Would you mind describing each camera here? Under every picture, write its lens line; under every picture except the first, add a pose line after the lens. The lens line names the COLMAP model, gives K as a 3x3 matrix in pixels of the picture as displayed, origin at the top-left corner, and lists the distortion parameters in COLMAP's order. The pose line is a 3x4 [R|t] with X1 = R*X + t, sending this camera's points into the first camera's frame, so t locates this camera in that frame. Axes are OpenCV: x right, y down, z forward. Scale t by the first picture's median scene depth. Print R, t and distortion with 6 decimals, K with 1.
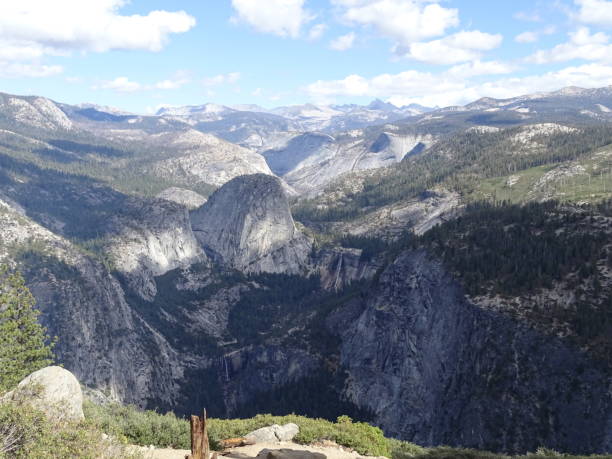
lens RADIAL K [[763.3, 0, 309.1], [0, 763.3, 238.2], [0, 0, 1]] dist [0.020839, 0.006657]
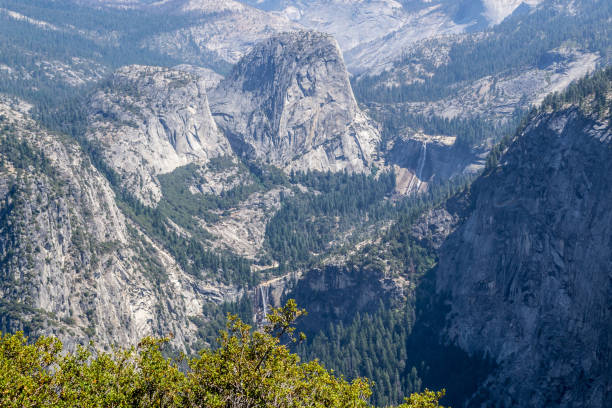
lens RADIAL K [[1002.2, 0, 297.0], [0, 1002.2, 203.1], [0, 0, 1]] dist [0.050066, -0.766808]
pose [[0.997879, -0.009636, -0.064379, -0.017287], [0.012736, 0.998771, 0.047908, 0.032759], [0.063838, -0.048627, 0.996775, 0.094762]]
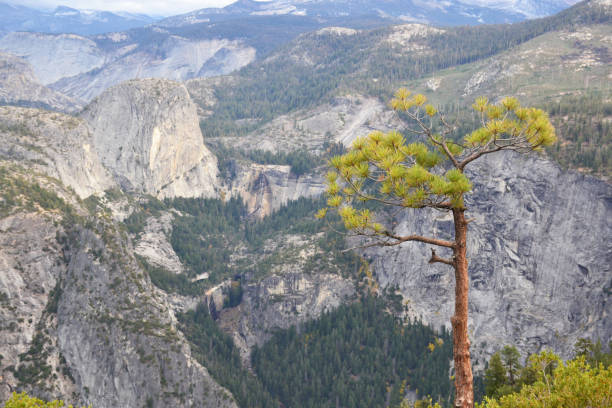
lens RADIAL K [[888.7, 0, 301.4], [0, 888.7, 206.9], [0, 0, 1]] dist [0.174171, 0.104049]
pose [[0.937161, -0.055252, 0.344496, -0.294986], [0.040220, 0.997907, 0.050634, 0.012429], [-0.346572, -0.033597, 0.937421, 0.049659]]
